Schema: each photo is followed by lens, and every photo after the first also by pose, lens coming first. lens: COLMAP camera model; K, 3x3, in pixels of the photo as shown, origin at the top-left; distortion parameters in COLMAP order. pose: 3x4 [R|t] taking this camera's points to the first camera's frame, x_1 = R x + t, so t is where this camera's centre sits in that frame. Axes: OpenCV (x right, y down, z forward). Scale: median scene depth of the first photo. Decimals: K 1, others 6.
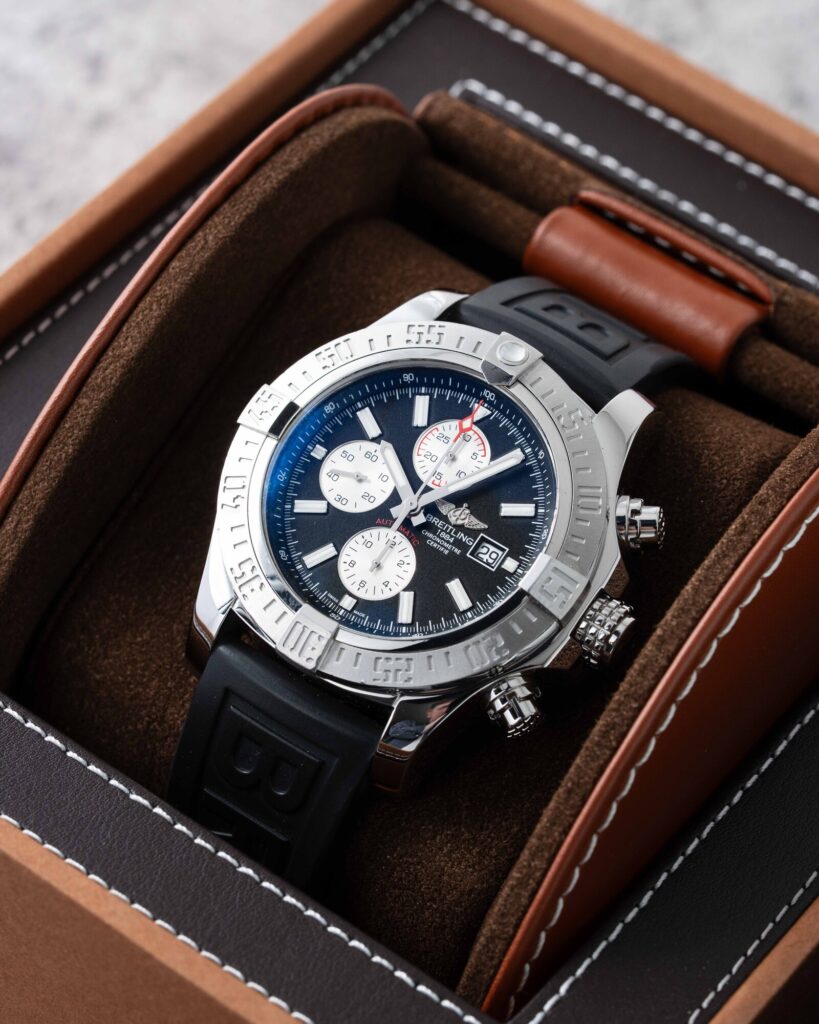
lens RADIAL K [[4461.9, 0, 404.0], [0, 4461.9, 520.5], [0, 0, 1]] dist [0.047047, 0.000000]
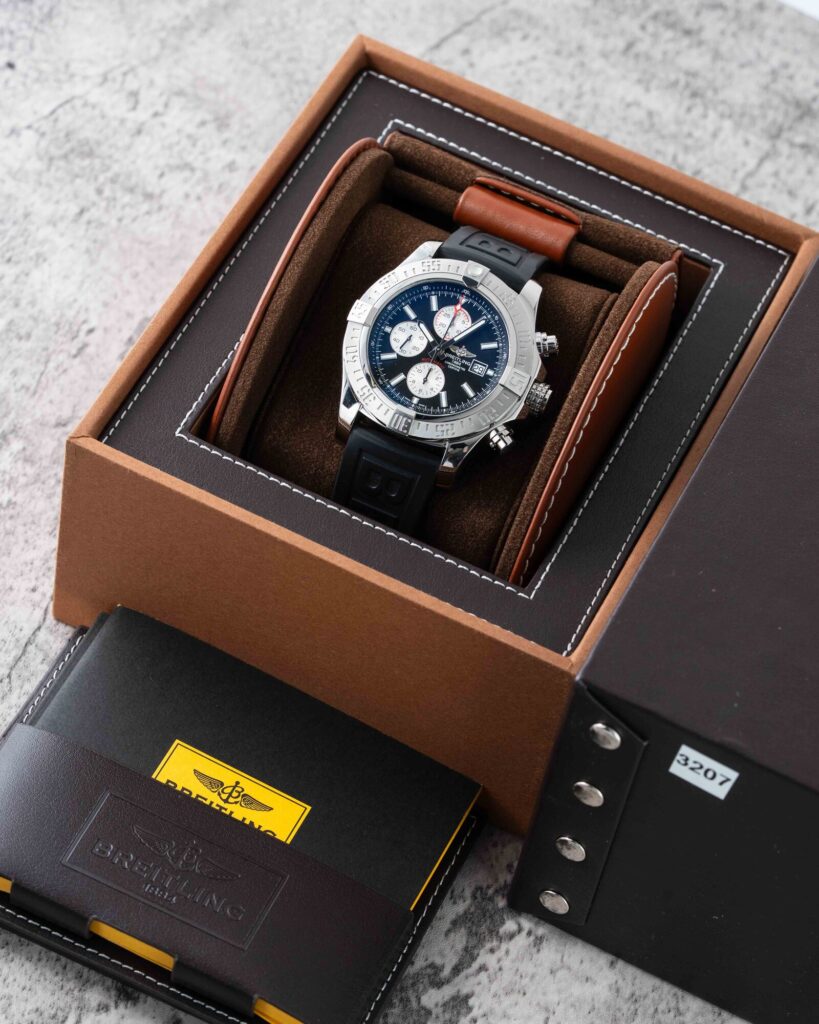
lens RADIAL K [[4461.9, 0, 410.4], [0, 4461.9, 512.0], [0, 0, 1]] dist [0.047047, 0.000000]
pose [[0.980770, -0.131856, 0.143889, -0.319371], [0.120590, 0.989105, 0.084432, -0.105618], [-0.153455, -0.065457, 0.985985, -1.049080]]
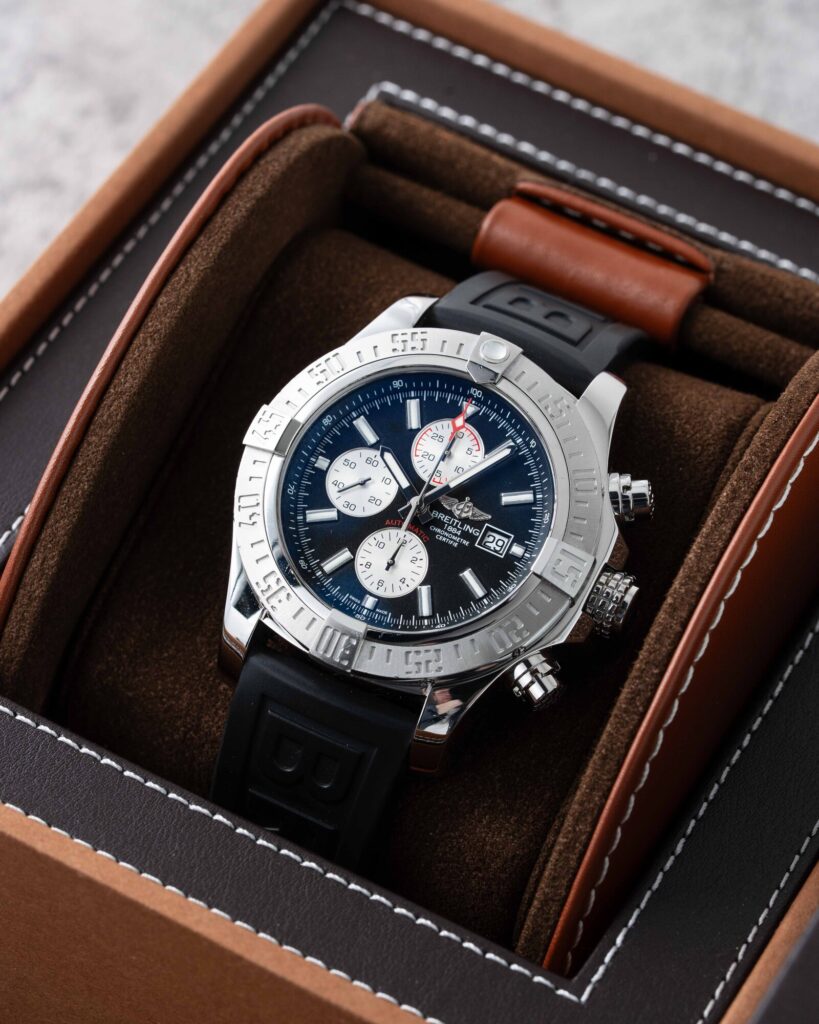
lens RADIAL K [[4461.9, 0, 404.7], [0, 4461.9, 507.1], [0, 0, 1]] dist [0.047047, 0.000000]
pose [[0.990713, -0.110702, 0.078953, -0.085403], [0.108217, 0.993508, 0.035092, -0.040420], [-0.082325, -0.026222, 0.996260, -0.060841]]
